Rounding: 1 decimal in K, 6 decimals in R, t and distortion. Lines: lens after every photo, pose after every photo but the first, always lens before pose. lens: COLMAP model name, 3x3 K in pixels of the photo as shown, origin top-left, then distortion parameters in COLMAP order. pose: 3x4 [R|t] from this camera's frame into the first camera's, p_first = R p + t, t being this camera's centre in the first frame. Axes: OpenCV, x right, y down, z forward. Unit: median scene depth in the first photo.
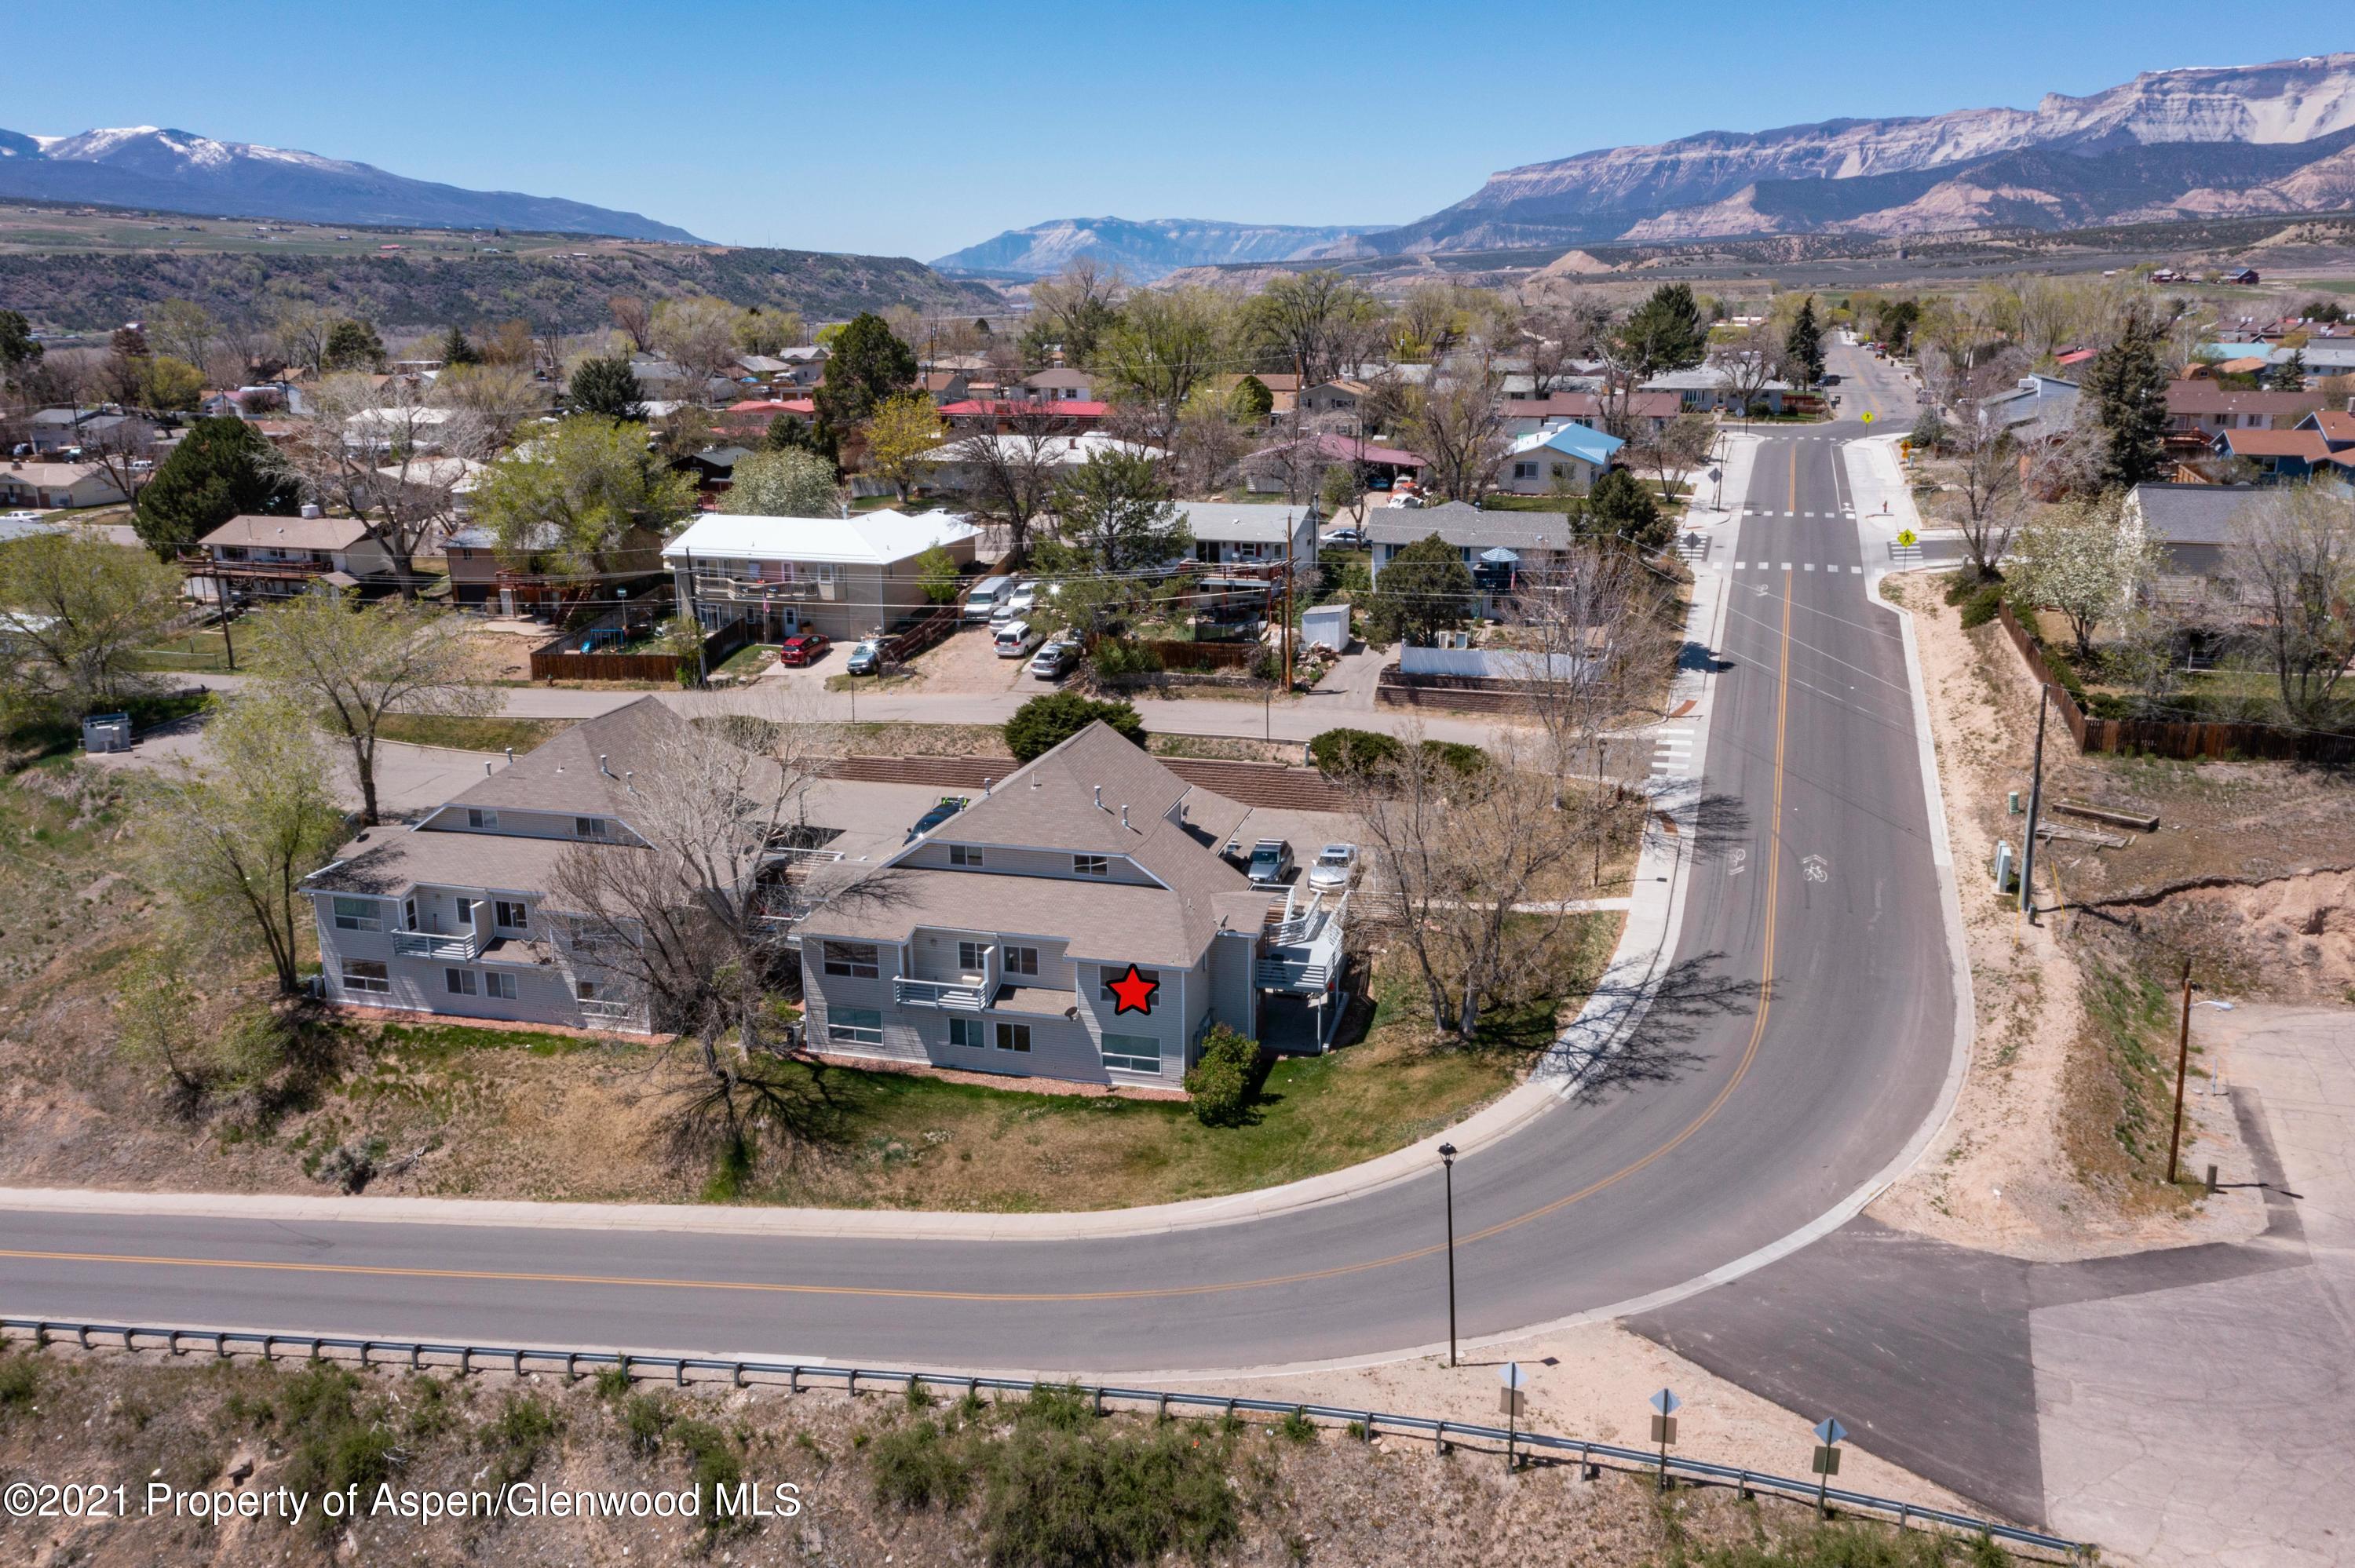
lens RADIAL K [[1888.4, 0, 1177.5], [0, 1888.4, 784.0], [0, 0, 1]] dist [-0.000159, 0.005675]
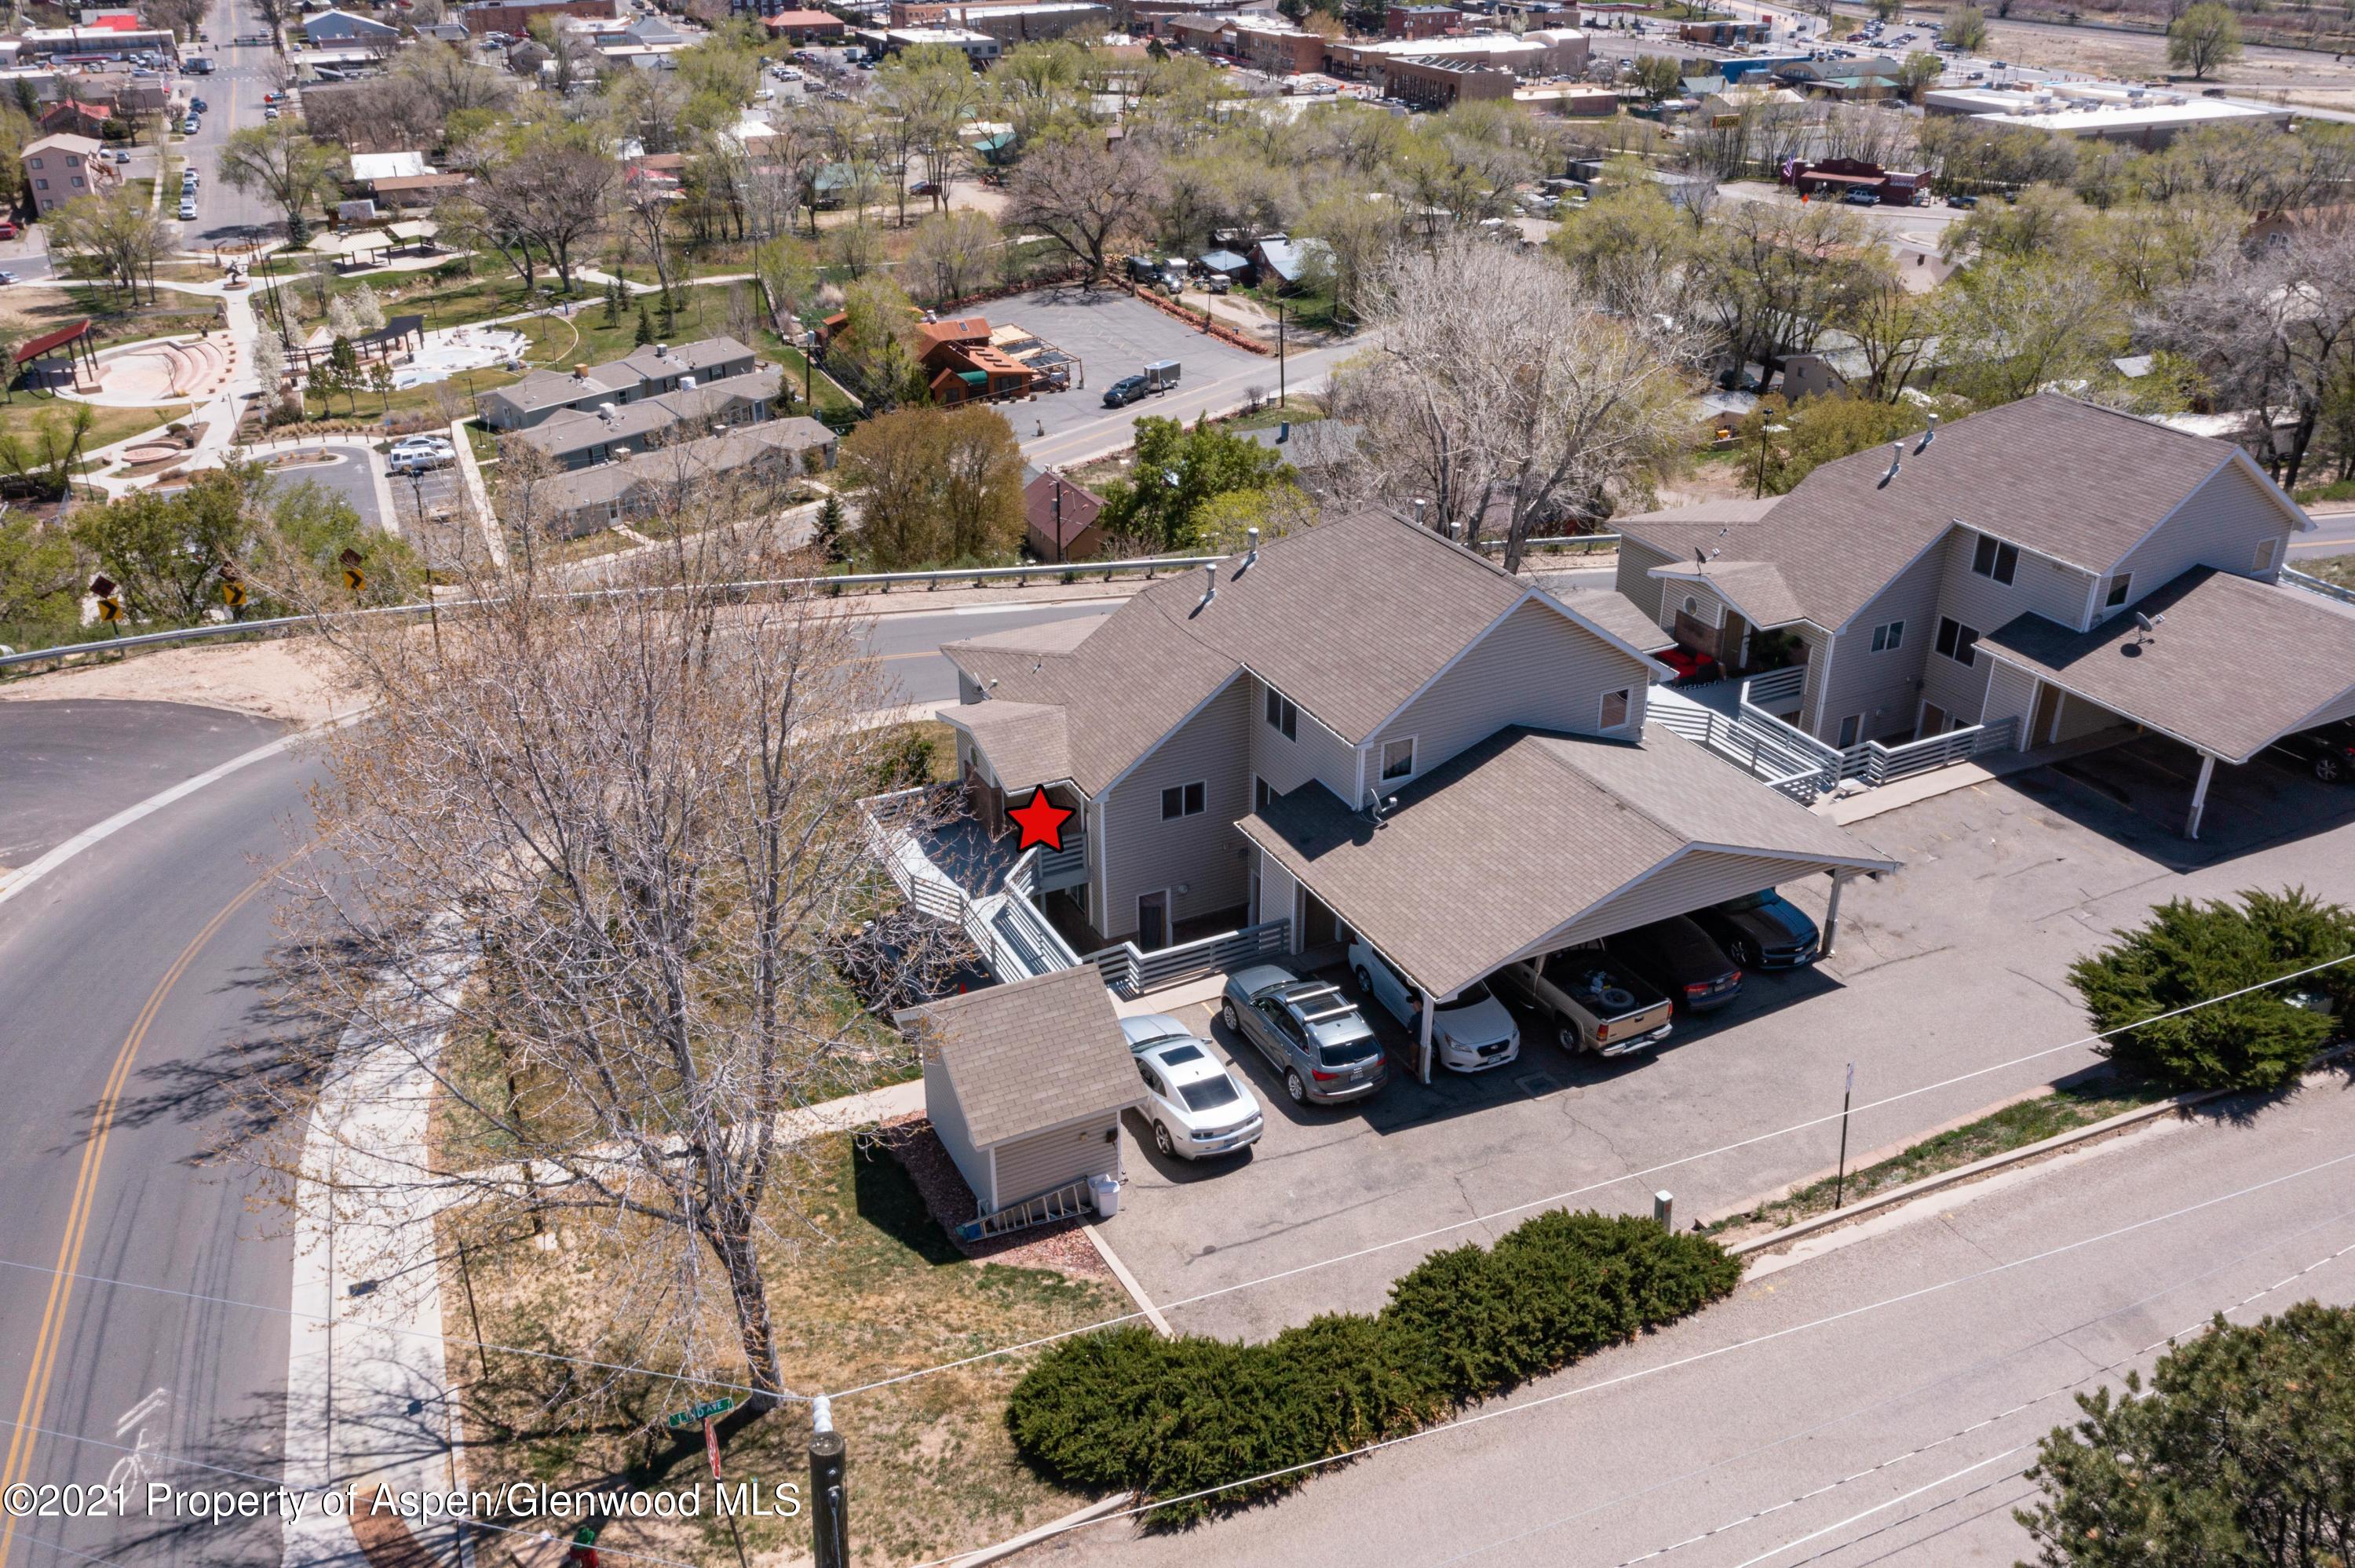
lens RADIAL K [[1888.4, 0, 1177.5], [0, 1888.4, 784.0], [0, 0, 1]] dist [-0.000159, 0.005675]
pose [[-0.754204, 0.297734, -0.585262, 0.375187], [-0.154317, 0.785968, 0.598699, -0.312426], [0.638250, 0.541857, -0.546835, 1.450432]]
